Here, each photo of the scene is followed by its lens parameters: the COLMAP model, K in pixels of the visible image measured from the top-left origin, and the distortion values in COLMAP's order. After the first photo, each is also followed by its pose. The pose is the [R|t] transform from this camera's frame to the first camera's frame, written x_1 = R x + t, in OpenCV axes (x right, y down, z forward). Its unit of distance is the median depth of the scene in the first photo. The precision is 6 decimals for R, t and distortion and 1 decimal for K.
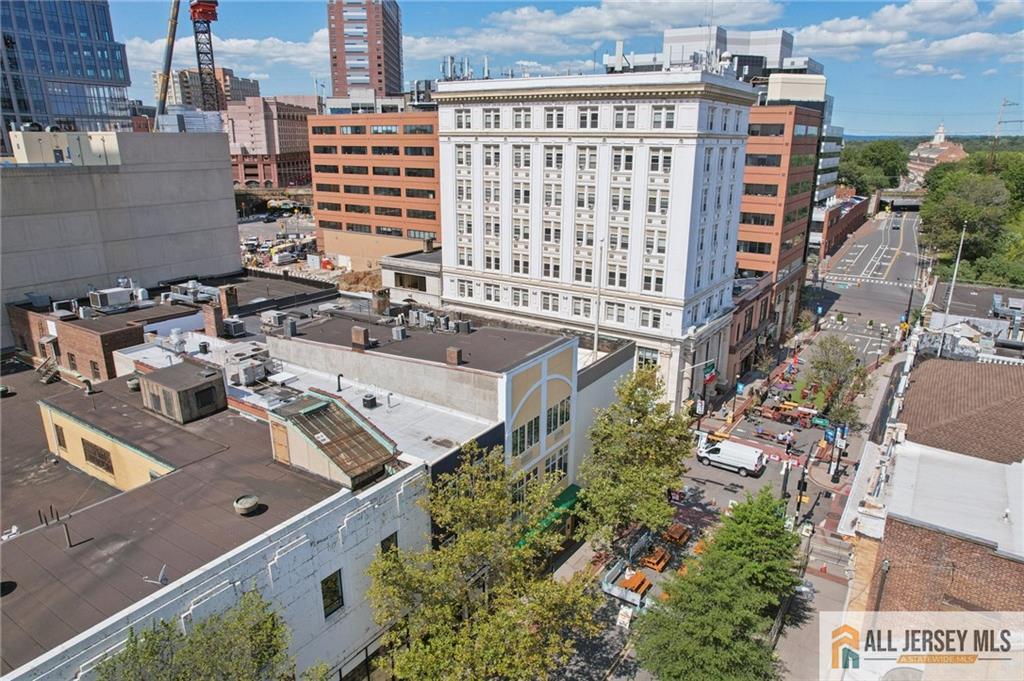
lens RADIAL K [[657.0, 0, 512.7], [0, 657.0, 349.4], [0, 0, 1]] dist [-0.070523, 0.063945]
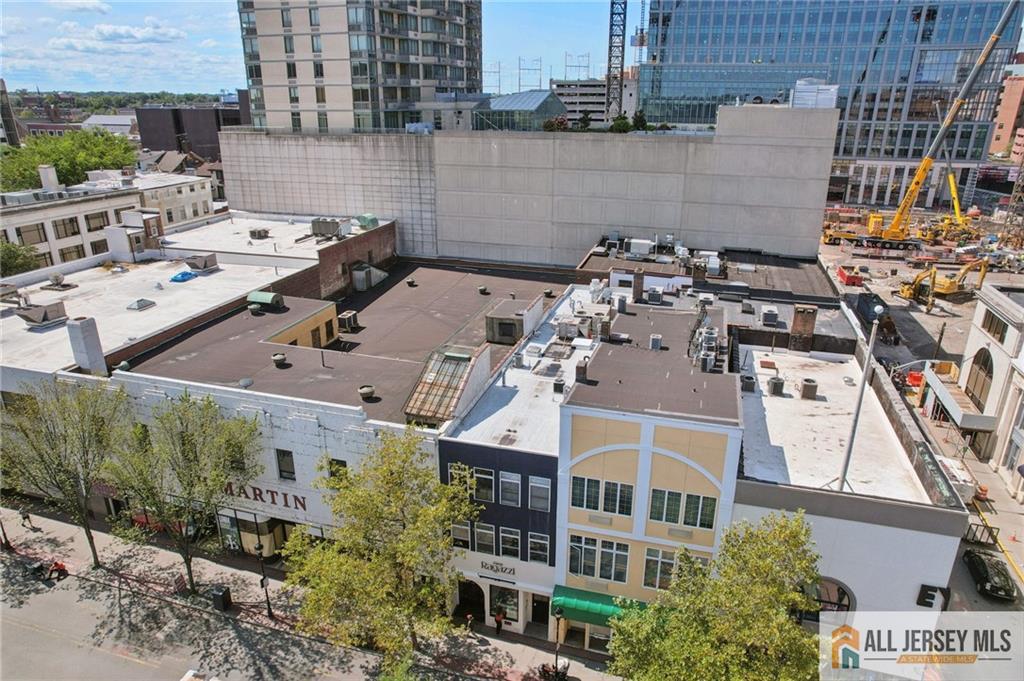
lens RADIAL K [[657.0, 0, 513.6], [0, 657.0, 342.5], [0, 0, 1]] dist [-0.070523, 0.063945]
pose [[0.292504, 0.330706, -0.897260, 0.406909], [-0.294738, 0.923795, 0.244403, -0.130958], [0.909709, 0.192968, 0.367685, 0.348274]]
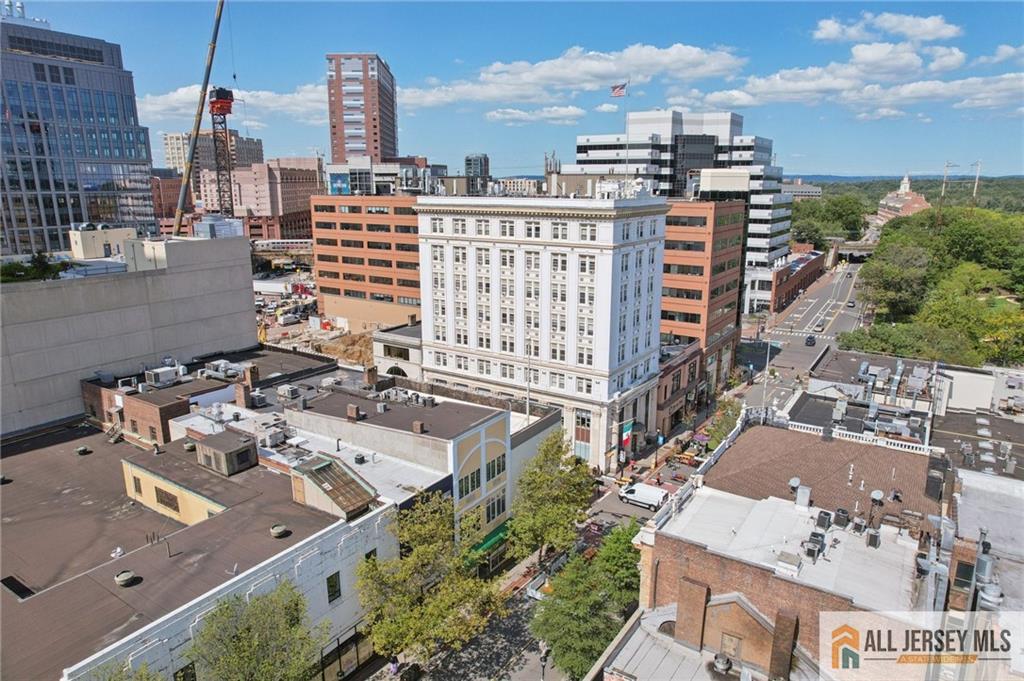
lens RADIAL K [[657.0, 0, 509.8], [0, 657.0, 348.0], [0, 0, 1]] dist [-0.070523, 0.063945]
pose [[0.999959, -0.009081, -0.000217, 0.068134], [0.009051, 0.998099, -0.060962, -0.044850], [0.000770, 0.060957, 0.998140, -0.266928]]
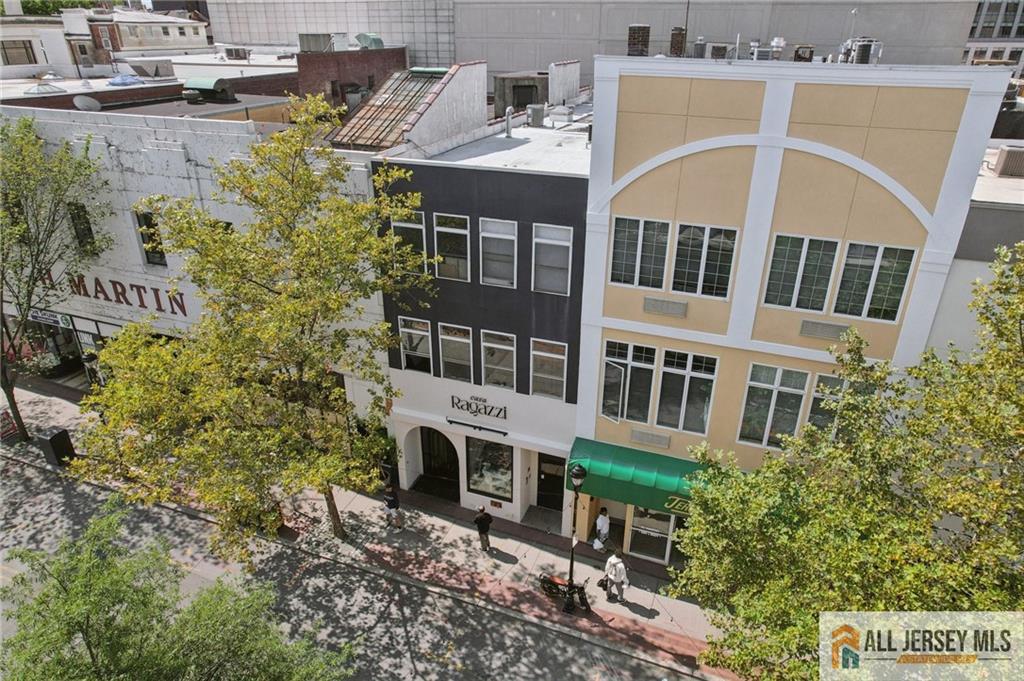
lens RADIAL K [[657.0, 0, 514.8], [0, 657.0, 333.9], [0, 0, 1]] dist [-0.070523, 0.063945]
pose [[0.224017, 0.418603, -0.880107, 0.240868], [-0.305526, 0.887699, 0.344448, 0.038291], [0.925457, 0.191733, 0.326754, 0.482124]]
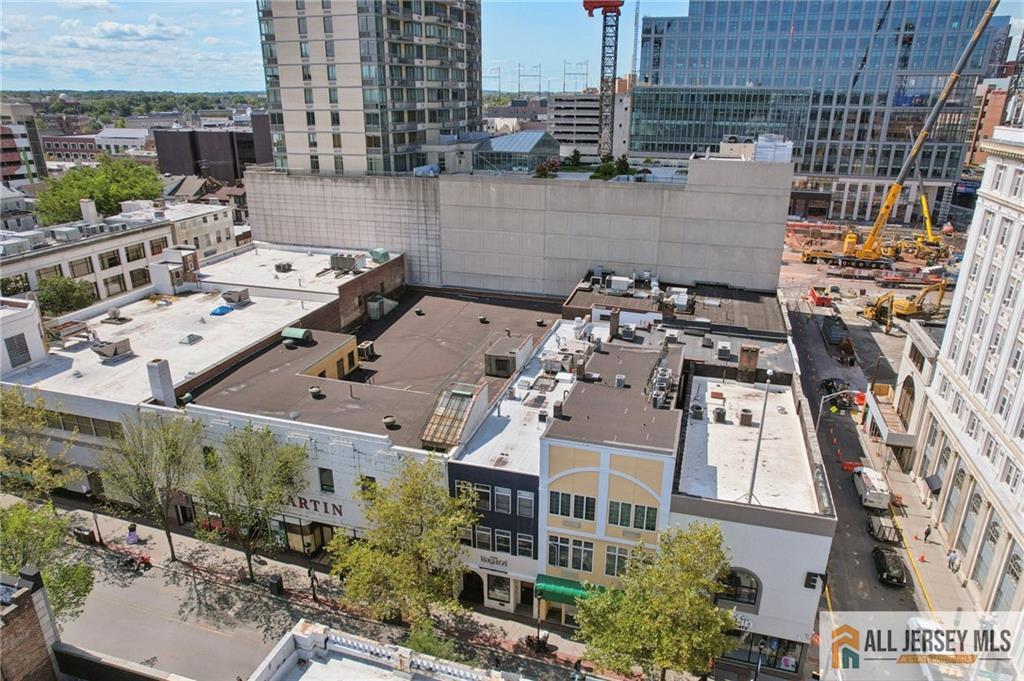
lens RADIAL K [[657.0, 0, 513.0], [0, 657.0, 342.3], [0, 0, 1]] dist [-0.070523, 0.063945]
pose [[0.291210, 0.330800, -0.897646, 0.537189], [-0.293657, 0.923923, 0.245217, -0.217142], [0.910474, 0.192190, 0.366197, 0.288419]]
